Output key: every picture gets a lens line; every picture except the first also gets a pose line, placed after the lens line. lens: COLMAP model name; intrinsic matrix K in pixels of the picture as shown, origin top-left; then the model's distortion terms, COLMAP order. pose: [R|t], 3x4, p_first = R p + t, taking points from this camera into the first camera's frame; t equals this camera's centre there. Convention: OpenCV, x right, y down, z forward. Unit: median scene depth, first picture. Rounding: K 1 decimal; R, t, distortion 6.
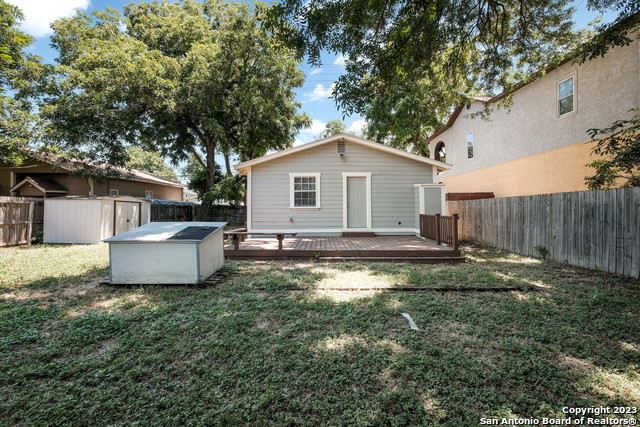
lens RADIAL K [[277.3, 0, 319.7], [0, 277.3, 210.0], [0, 0, 1]] dist [0.007794, 0.000868]
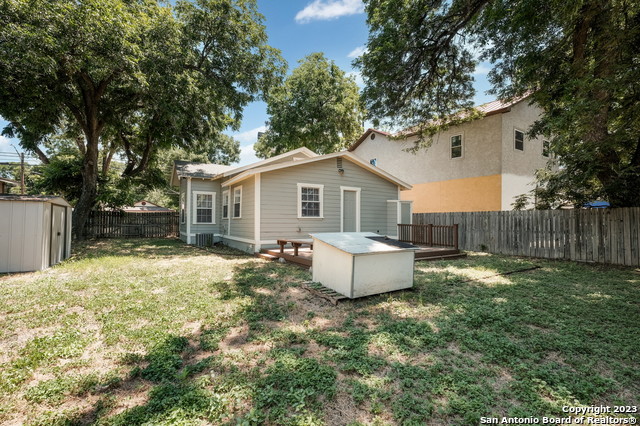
lens RADIAL K [[277.3, 0, 320.4], [0, 277.3, 217.0], [0, 0, 1]] dist [0.007794, 0.000868]
pose [[0.851566, 0.012691, 0.524093, -0.561997], [-0.009009, 0.999914, -0.009575, -0.001236], [-0.524169, 0.003432, 0.851607, 0.104552]]
